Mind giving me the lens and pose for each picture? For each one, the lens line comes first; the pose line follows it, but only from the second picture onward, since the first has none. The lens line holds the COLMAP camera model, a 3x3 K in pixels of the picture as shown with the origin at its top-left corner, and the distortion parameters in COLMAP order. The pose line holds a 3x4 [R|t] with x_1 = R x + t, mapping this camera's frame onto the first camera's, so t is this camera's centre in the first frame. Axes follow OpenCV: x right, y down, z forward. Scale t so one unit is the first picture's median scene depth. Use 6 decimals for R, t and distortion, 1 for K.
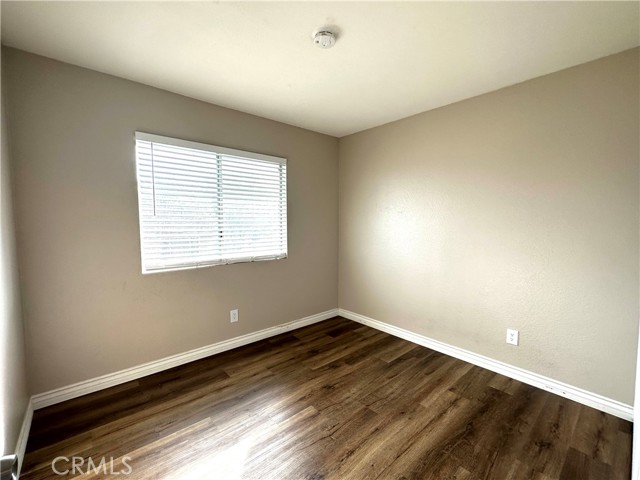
lens RADIAL K [[279.3, 0, 320.0], [0, 279.3, 240.0], [0, 0, 1]] dist [-0.001005, -0.000109]
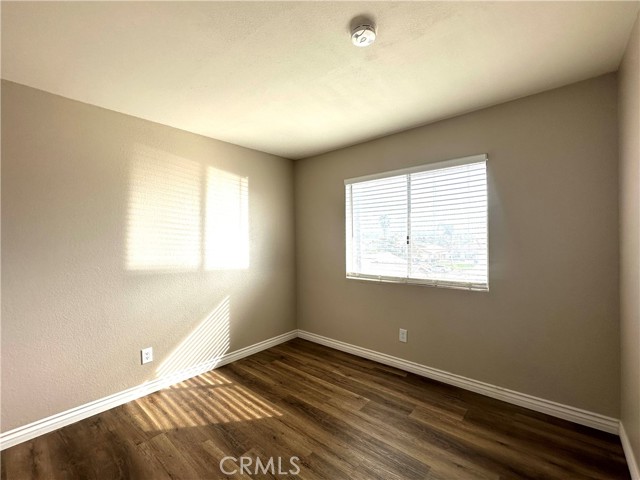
lens RADIAL K [[279.4, 0, 320.2], [0, 279.4, 247.0], [0, 0, 1]] dist [0.029405, 0.000156]
pose [[0.147562, 0.013665, -0.988958, 0.645005], [-0.055500, 0.998443, 0.005515, -0.031426], [0.987494, 0.054073, 0.148091, 0.555578]]
